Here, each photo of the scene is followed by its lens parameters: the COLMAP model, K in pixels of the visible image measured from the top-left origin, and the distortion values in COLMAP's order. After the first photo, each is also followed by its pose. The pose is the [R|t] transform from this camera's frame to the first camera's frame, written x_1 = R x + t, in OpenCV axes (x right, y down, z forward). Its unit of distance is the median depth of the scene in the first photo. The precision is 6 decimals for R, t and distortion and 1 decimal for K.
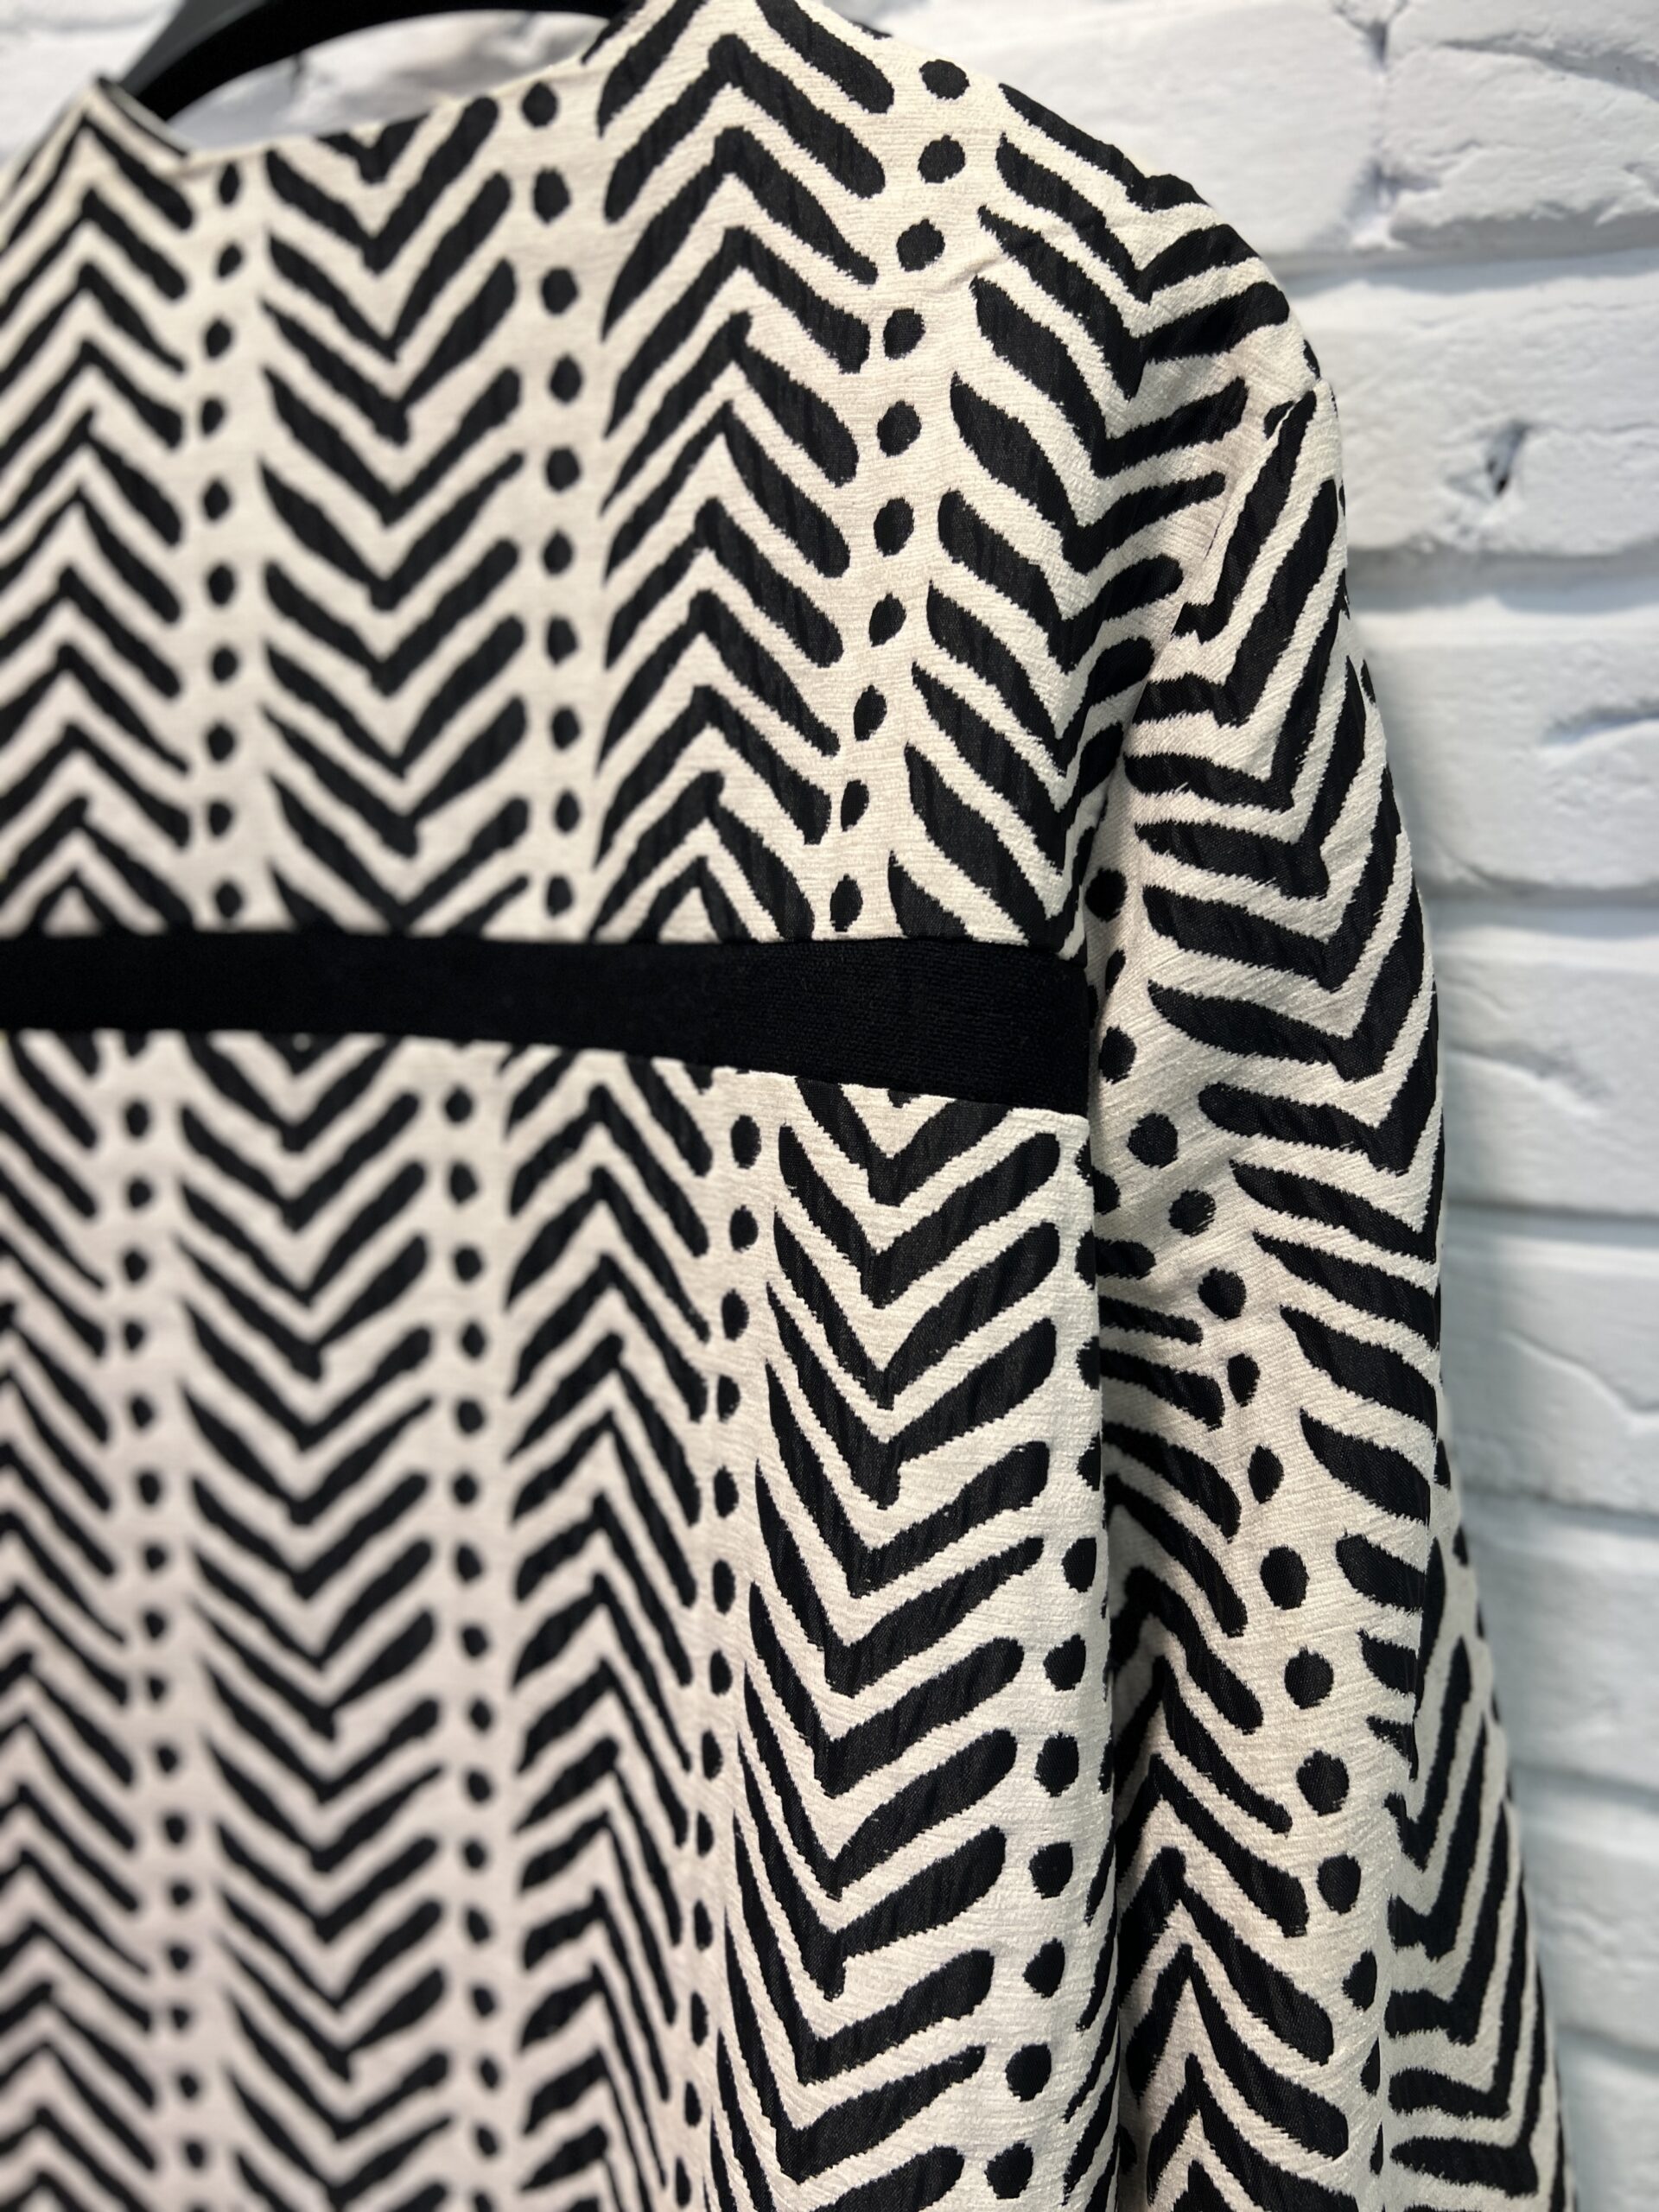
lens RADIAL K [[1687.0, 0, 833.9], [0, 1687.0, 1129.2], [0, 0, 1]] dist [0.027302, -0.042423]
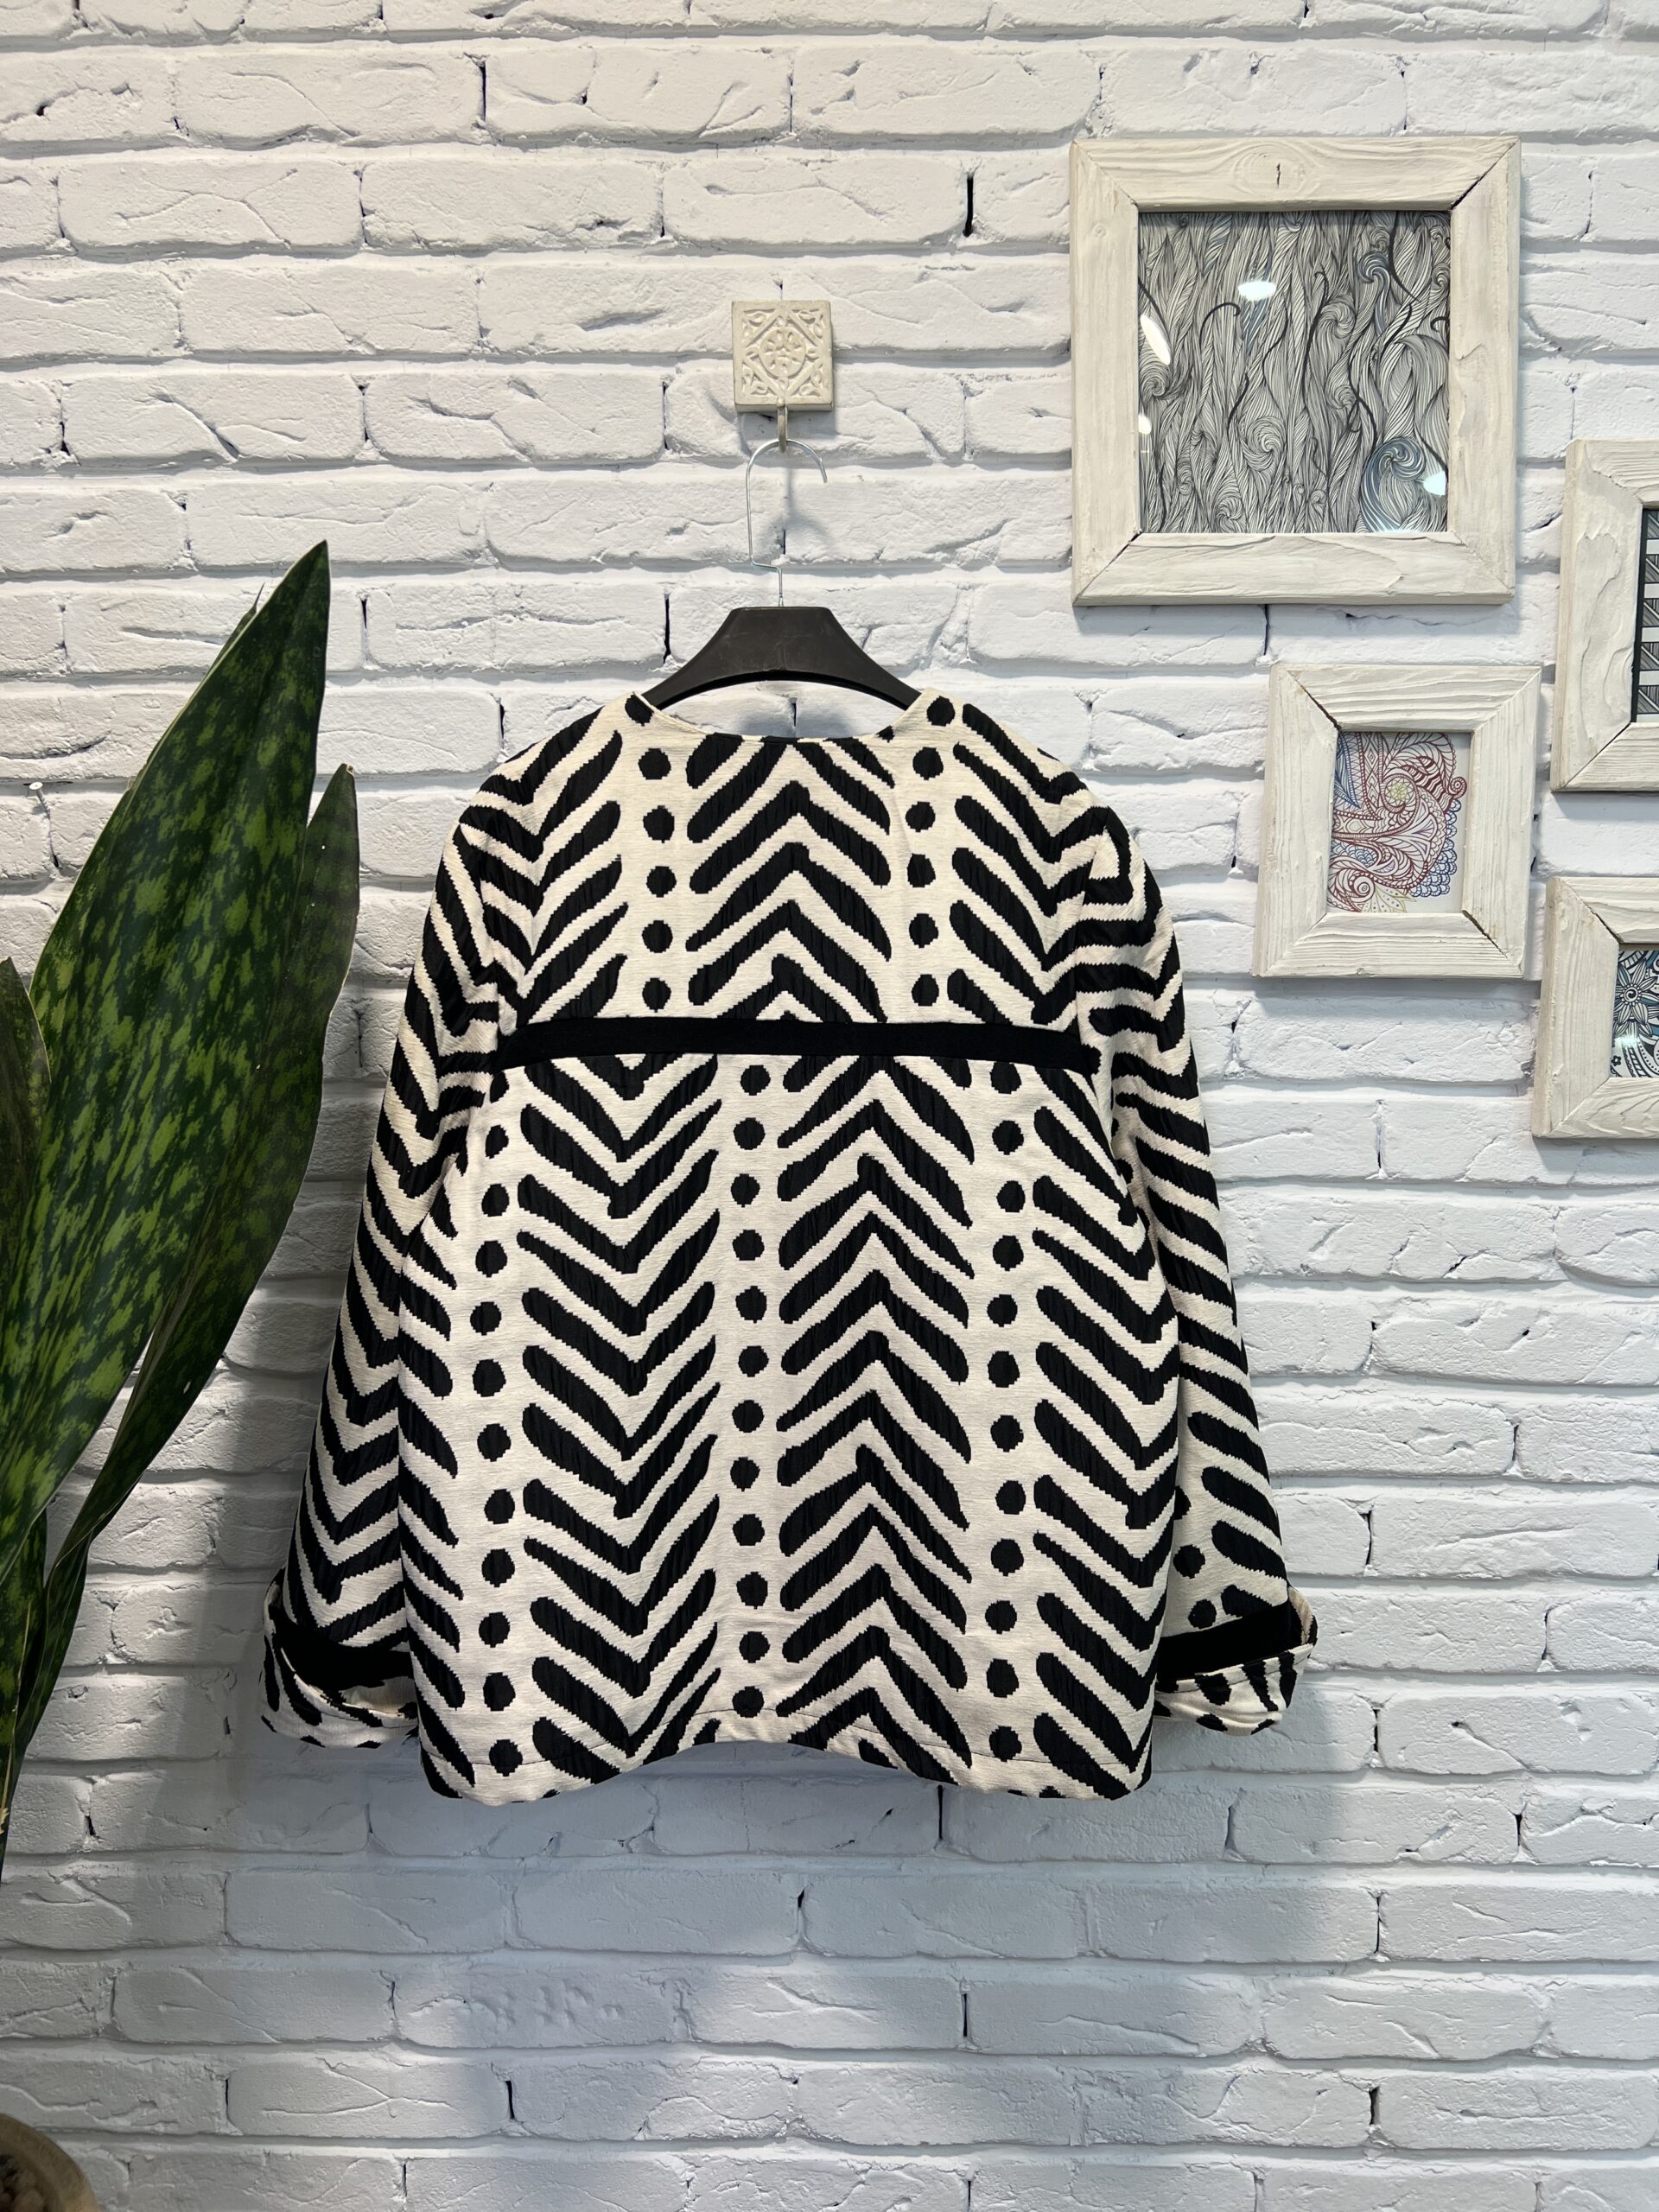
lens RADIAL K [[1687.0, 0, 837.5], [0, 1687.0, 1106.2], [0, 0, 1]] dist [0.027302, -0.042423]
pose [[0.940181, -0.033773, 0.338997, -1.195366], [0.063489, 0.995011, -0.076952, 0.302258], [-0.334707, 0.093872, 0.937635, -1.697773]]
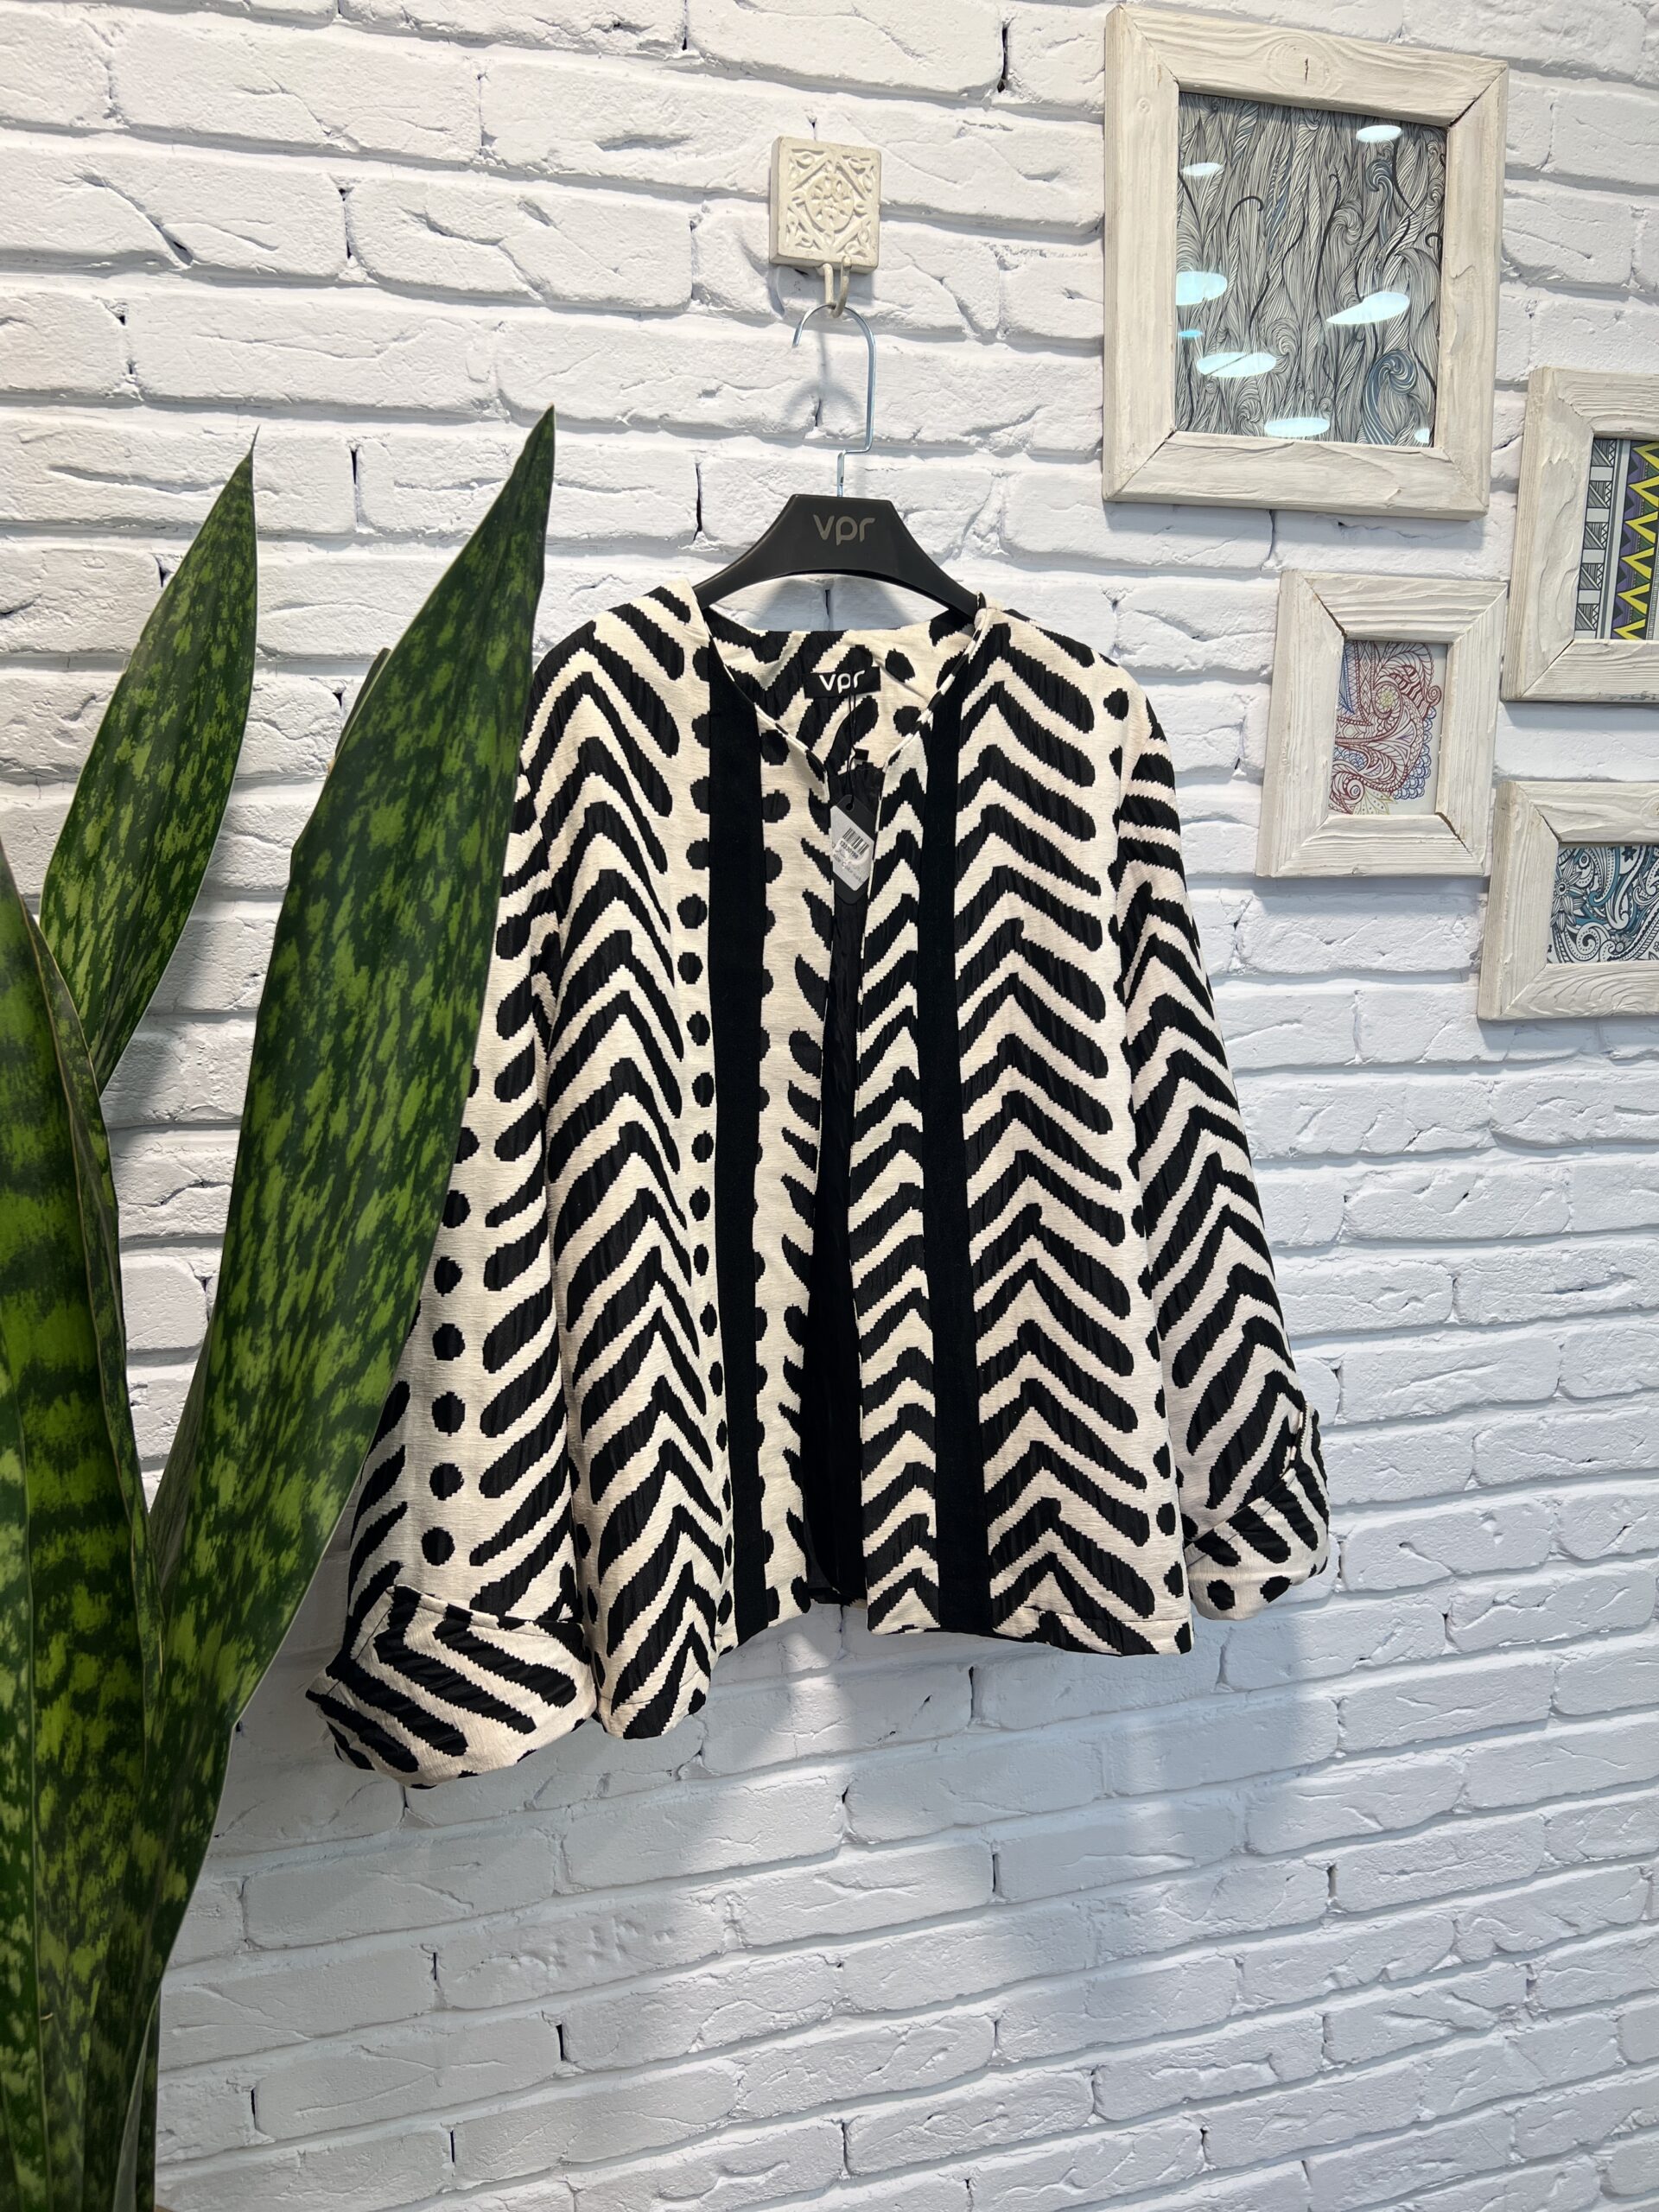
lens RADIAL K [[1687.0, 0, 836.9], [0, 1687.0, 1121.3], [0, 0, 1]] dist [0.027302, -0.042423]
pose [[0.792797, -0.116648, 0.598219, -2.051551], [0.110482, 0.992758, 0.047164, 0.097303], [-0.599389, 0.028701, 0.799943, -1.153686]]
